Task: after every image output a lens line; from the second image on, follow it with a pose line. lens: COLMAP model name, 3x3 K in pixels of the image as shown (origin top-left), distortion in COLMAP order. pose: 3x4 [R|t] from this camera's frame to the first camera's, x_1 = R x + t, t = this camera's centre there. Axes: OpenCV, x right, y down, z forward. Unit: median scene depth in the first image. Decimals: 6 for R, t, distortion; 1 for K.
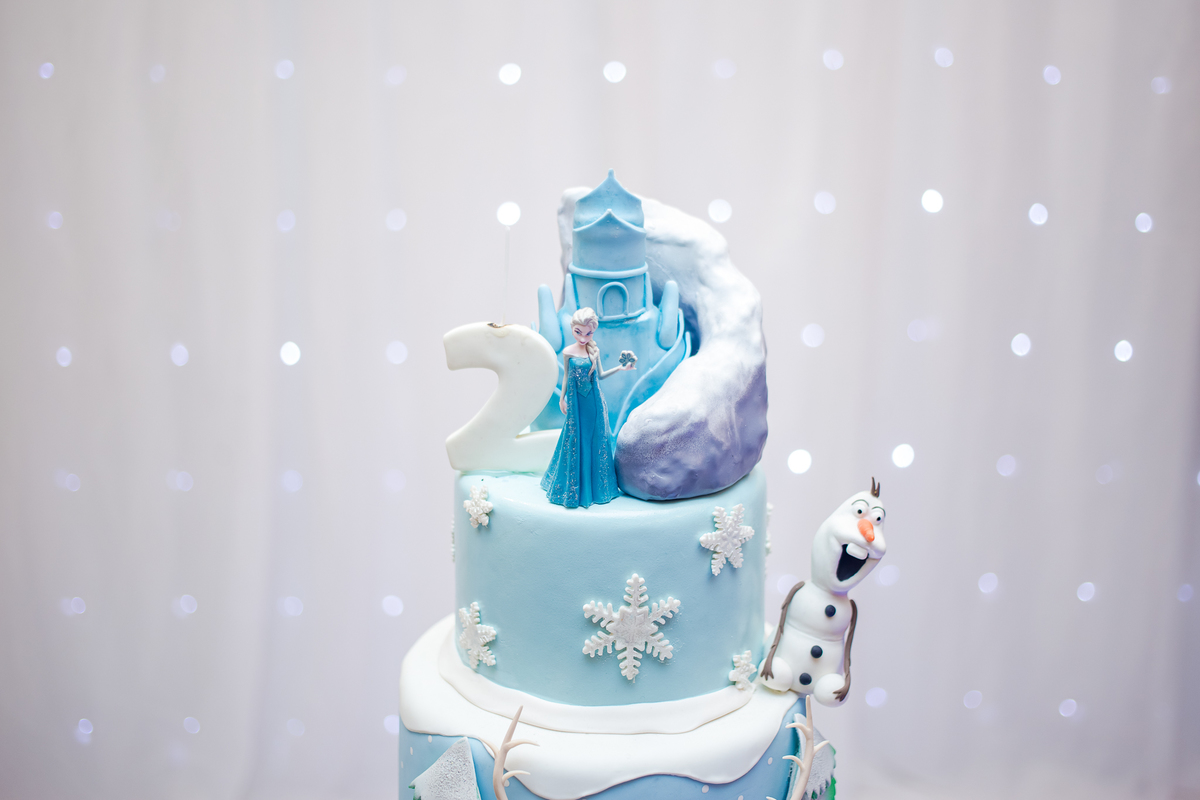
lens RADIAL K [[1361.1, 0, 600.0], [0, 1361.1, 400.0], [0, 0, 1]] dist [-0.055289, 0.026688]
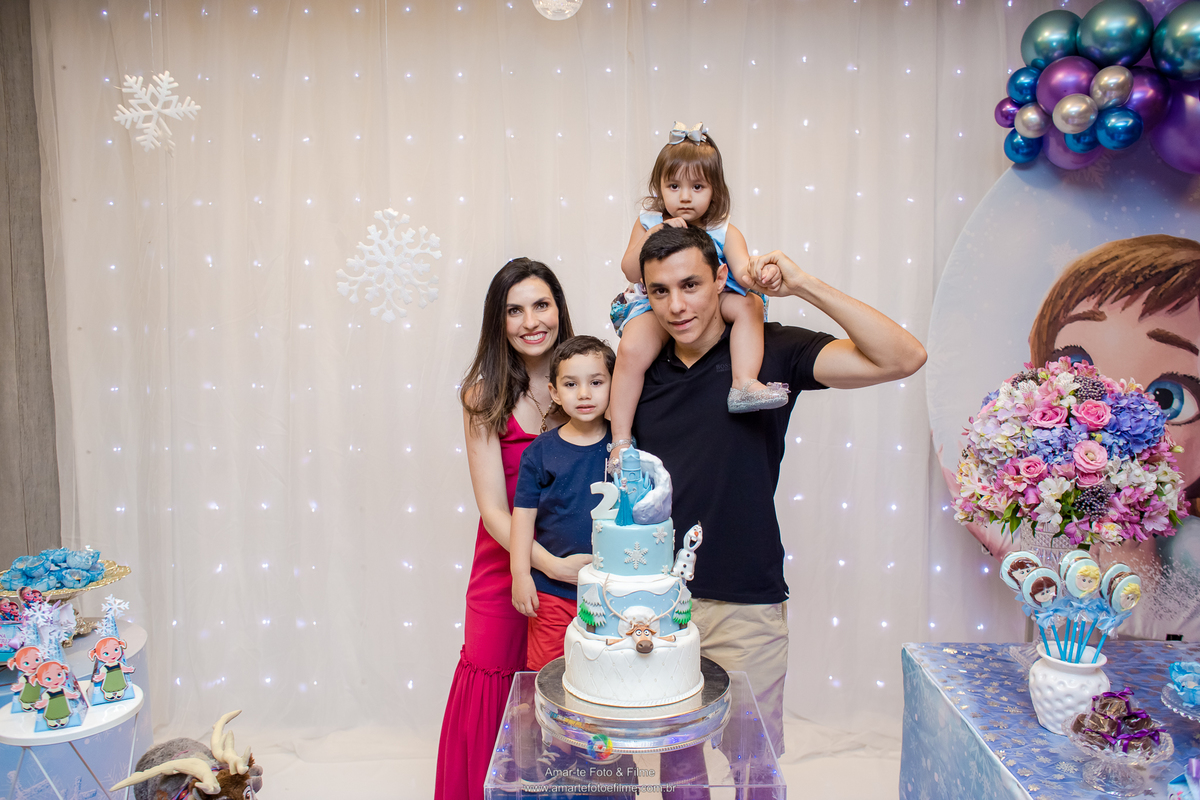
lens RADIAL K [[953.9, 0, 600.0], [0, 953.9, 400.0], [0, 0, 1]] dist [-0.091133, 0.129308]
pose [[0.998822, -0.010354, -0.047414, 0.051339], [0.001398, 0.982711, -0.185140, 0.224378], [0.048511, 0.184856, 0.981568, -1.787830]]
